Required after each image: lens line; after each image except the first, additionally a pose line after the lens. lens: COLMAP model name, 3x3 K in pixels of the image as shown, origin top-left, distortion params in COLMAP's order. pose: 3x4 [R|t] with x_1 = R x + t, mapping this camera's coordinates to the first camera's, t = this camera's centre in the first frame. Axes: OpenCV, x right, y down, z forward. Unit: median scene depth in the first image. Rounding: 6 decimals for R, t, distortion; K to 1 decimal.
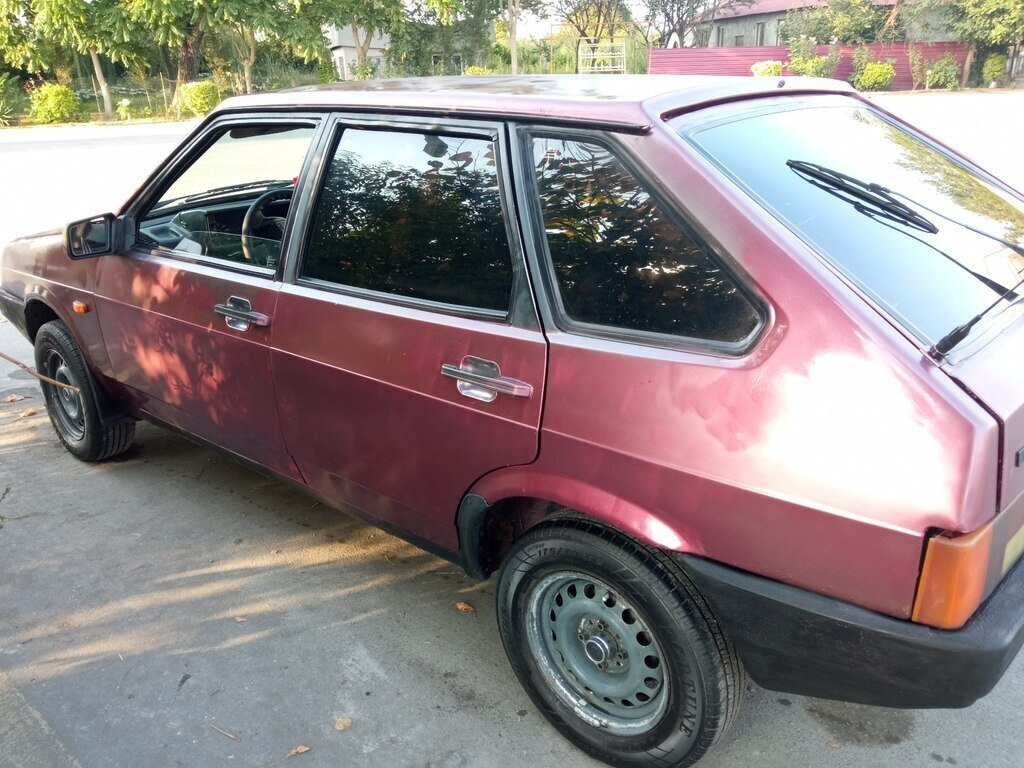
lens RADIAL K [[871.3, 0, 506.7], [0, 871.3, 391.2], [0, 0, 1]] dist [0.068532, -0.123335]
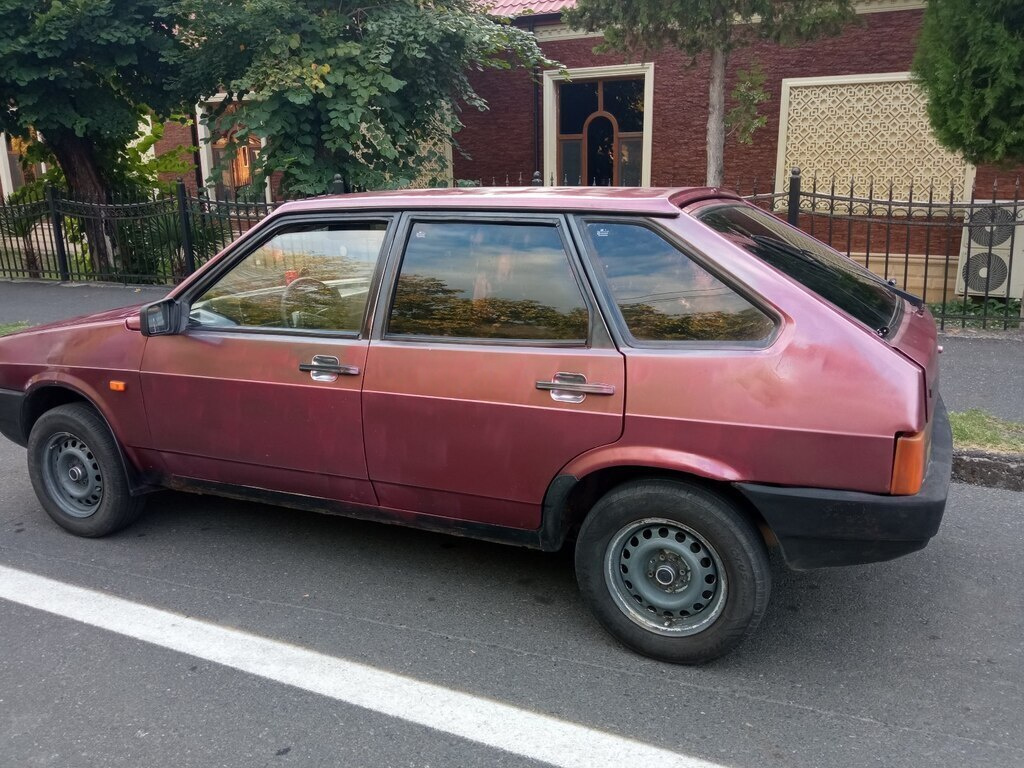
lens RADIAL K [[871.3, 0, 511.0], [0, 871.3, 381.2], [0, 0, 1]] dist [0.068532, -0.123335]
pose [[0.956946, -0.051509, 0.285658, -0.545749], [0.094400, 0.985858, -0.138469, 0.168940], [-0.274486, 0.159473, 0.948275, -0.326139]]
